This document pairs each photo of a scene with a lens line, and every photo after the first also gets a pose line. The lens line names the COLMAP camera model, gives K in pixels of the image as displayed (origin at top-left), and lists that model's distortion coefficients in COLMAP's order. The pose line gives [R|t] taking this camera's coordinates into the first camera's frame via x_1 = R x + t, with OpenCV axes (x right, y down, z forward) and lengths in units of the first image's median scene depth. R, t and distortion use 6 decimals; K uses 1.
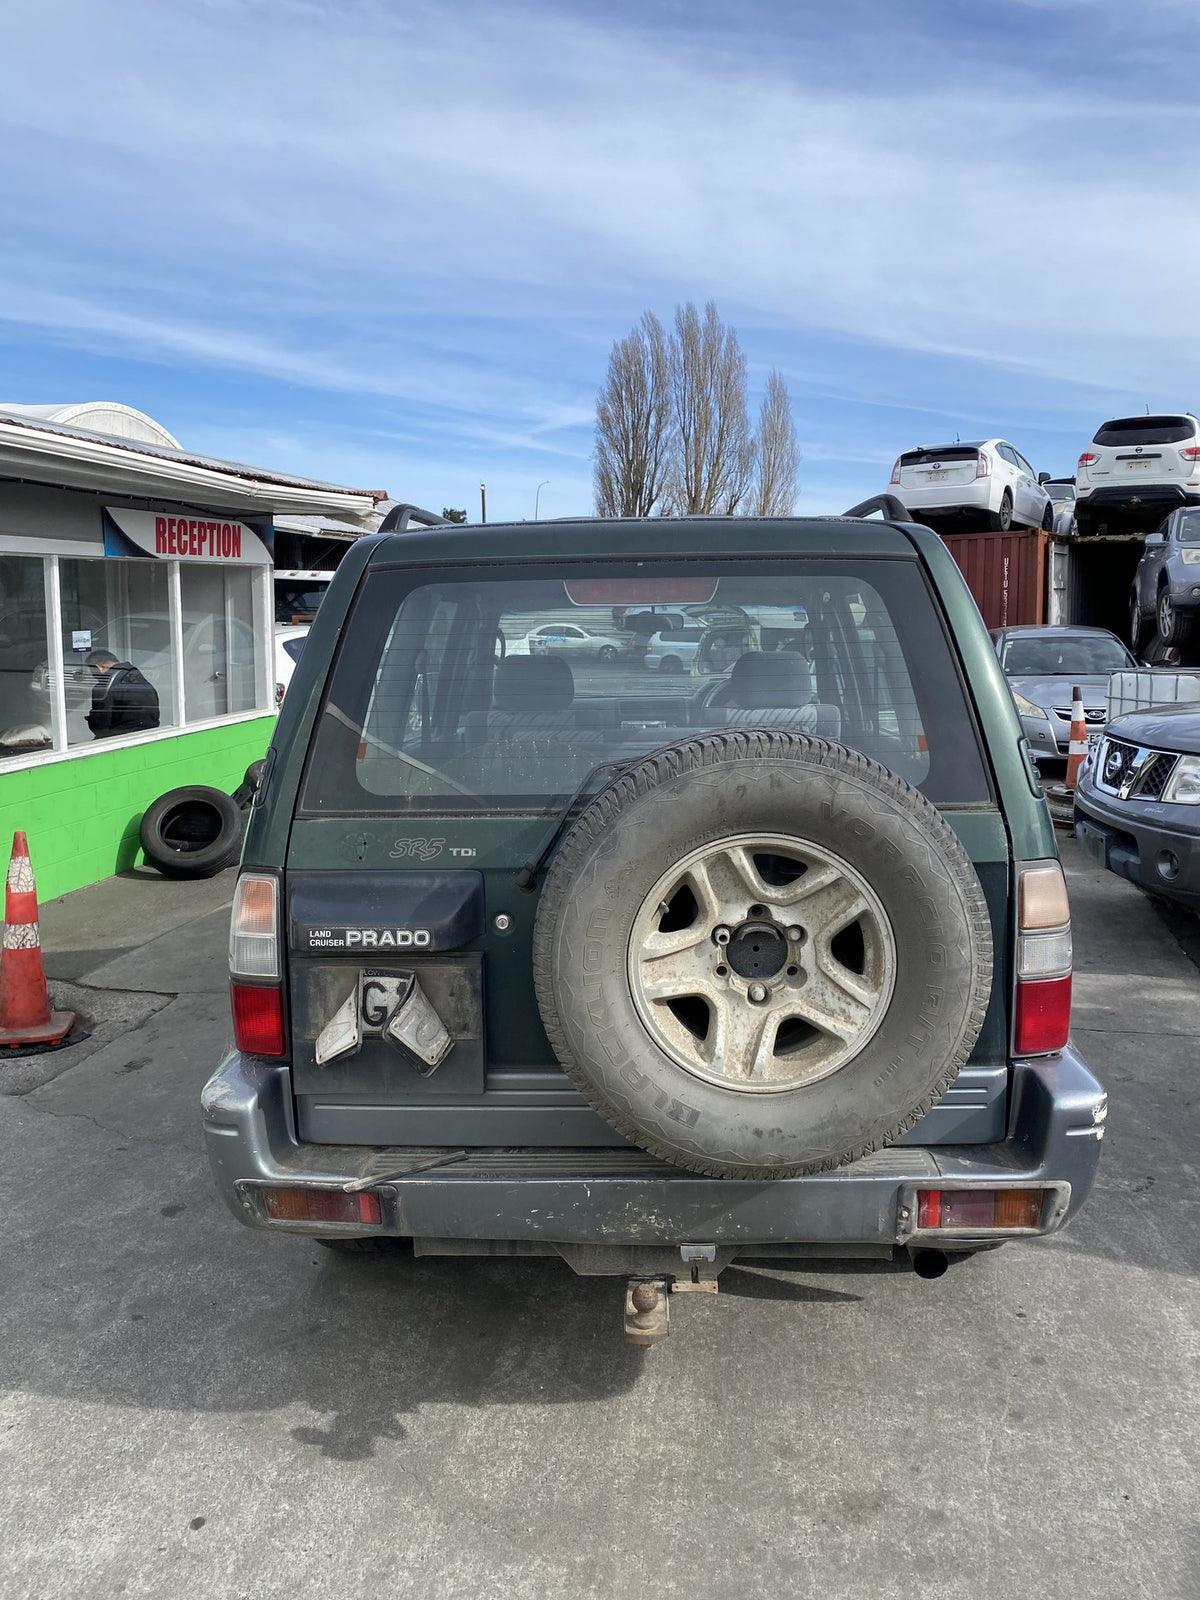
lens RADIAL K [[1257.6, 0, 624.5], [0, 1257.6, 783.2], [0, 0, 1]] dist [0.045890, -0.001775]
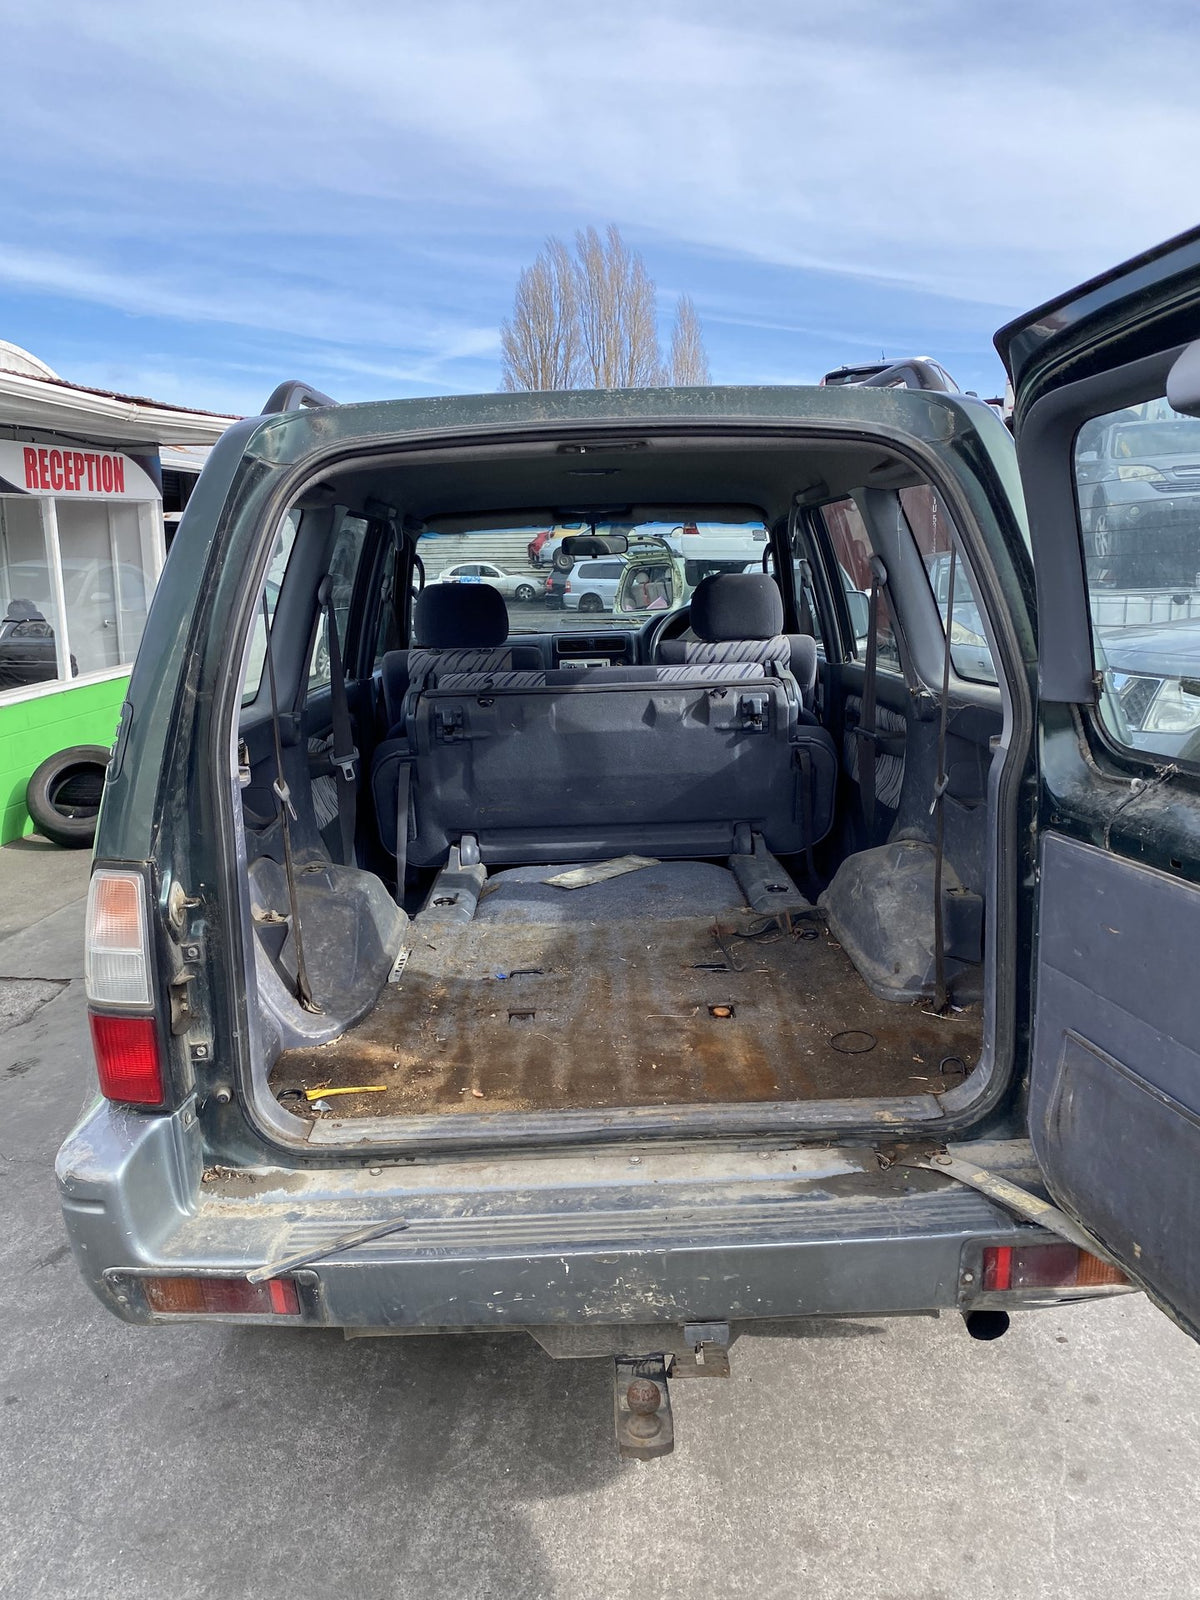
lens RADIAL K [[1249.8, 0, 600.0], [0, 1249.8, 800.0], [0, 0, 1]] dist [0.039420, -0.012701]
pose [[0.998471, -0.033771, 0.043763, -0.025017], [0.031068, 0.997652, 0.061034, -0.006900], [-0.045722, -0.059581, 0.997176, 0.192383]]
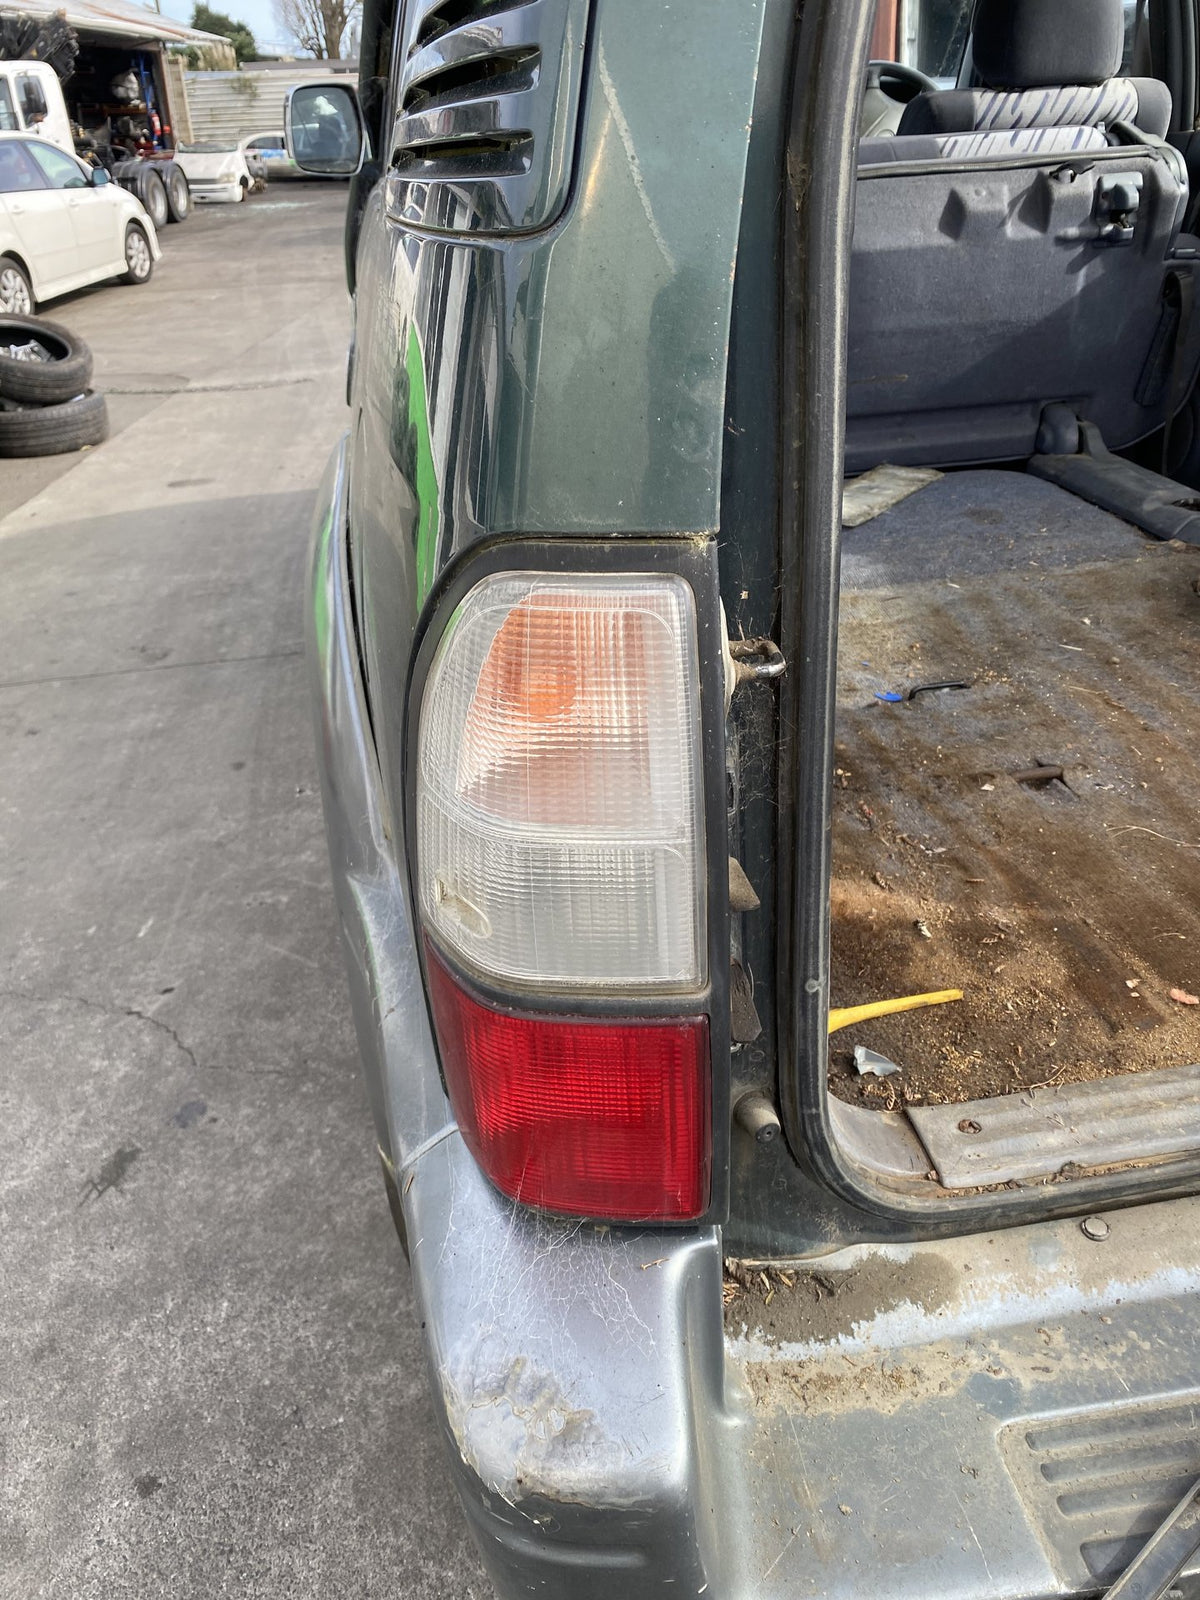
lens RADIAL K [[1249.4, 0, 600.0], [0, 1249.4, 800.0], [0, 0, 1]] dist [0.031339, -0.027903]
pose [[0.980246, -0.127840, 0.150913, -0.261121], [0.066581, 0.931785, 0.356853, 0.025248], [-0.186239, -0.339756, 0.921890, 0.637690]]
